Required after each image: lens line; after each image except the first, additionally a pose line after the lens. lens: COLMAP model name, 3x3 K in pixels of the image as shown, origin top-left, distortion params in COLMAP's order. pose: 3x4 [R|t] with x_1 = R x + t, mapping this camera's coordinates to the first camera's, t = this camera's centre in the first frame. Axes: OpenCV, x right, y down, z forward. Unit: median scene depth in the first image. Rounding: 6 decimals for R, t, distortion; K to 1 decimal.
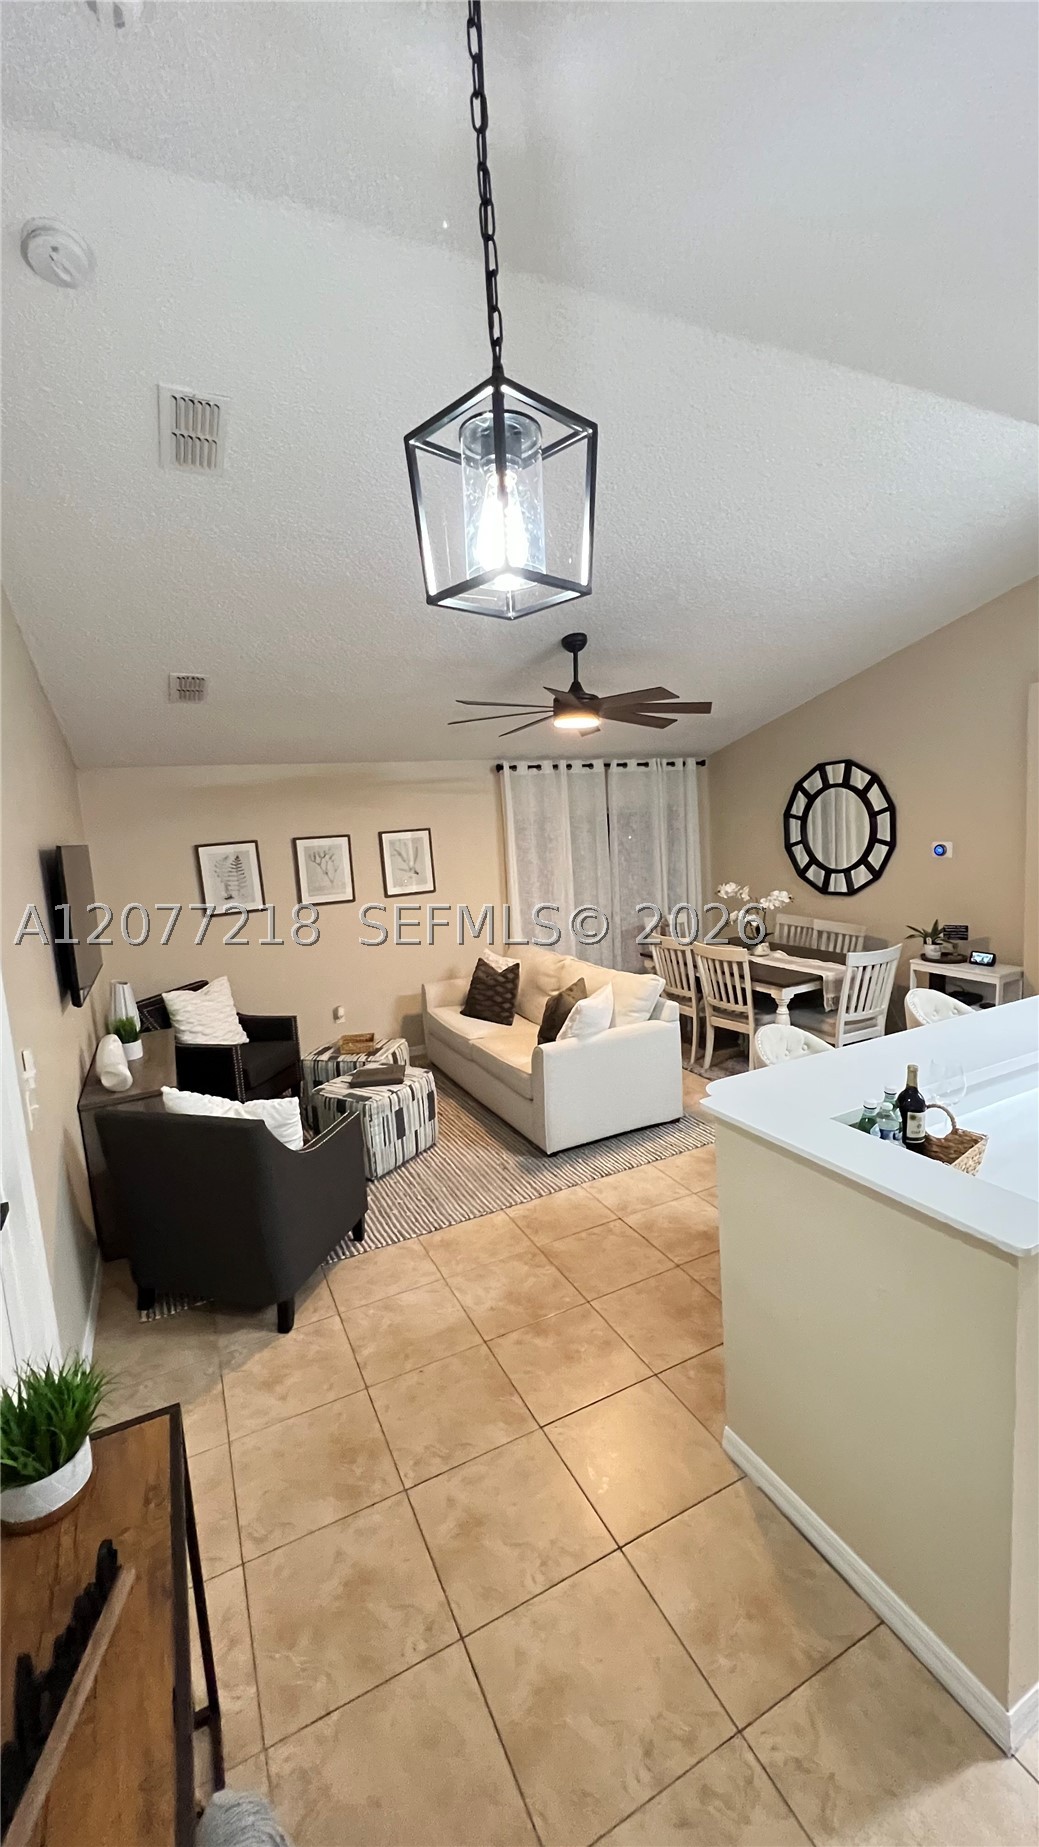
lens RADIAL K [[735.7, 0, 521.6], [0, 735.7, 919.6], [0, 0, 1]] dist [-0.000003, 0.000394]
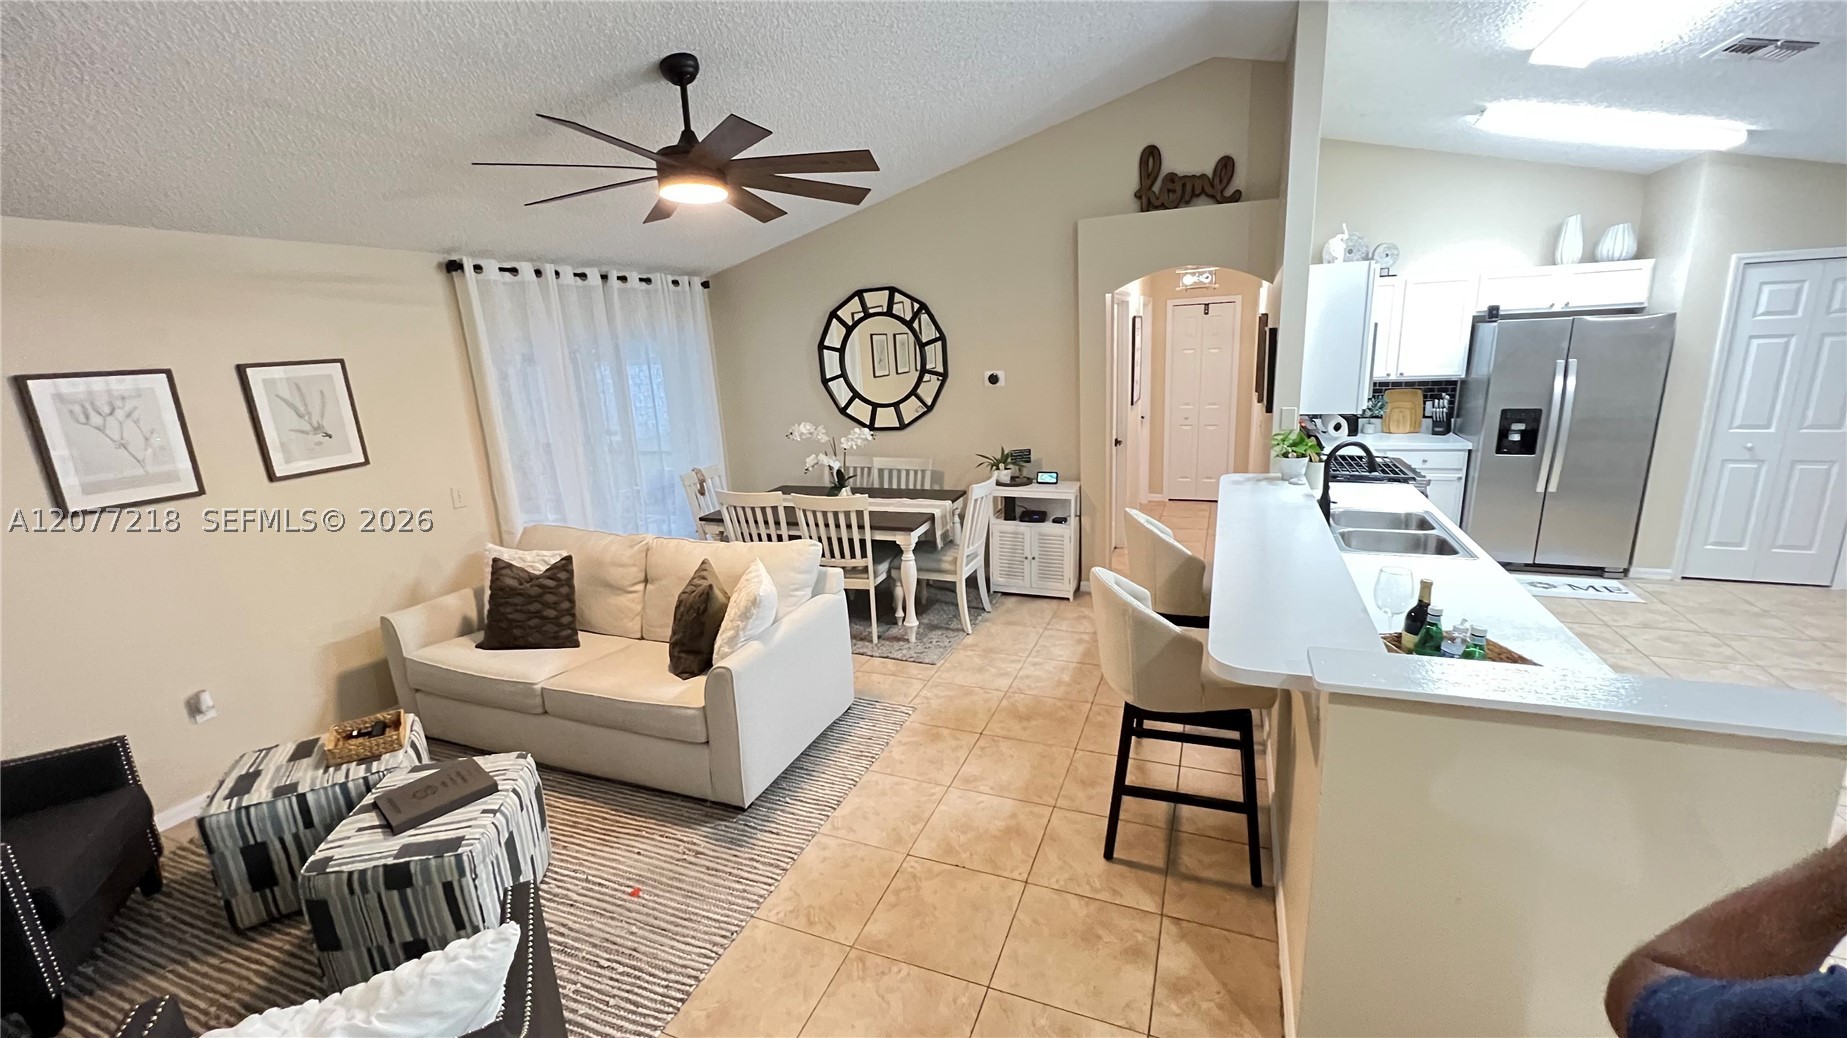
lens RADIAL K [[735.7, 0, 921.8], [0, 735.7, 518.3], [0, 0, 1]] dist [-0.000003, 0.000394]
pose [[0.748360, -0.137367, 0.648913, -0.199232], [0.094662, 0.990424, 0.100492, -0.012965], [-0.656504, -0.013777, 0.754197, 0.265800]]
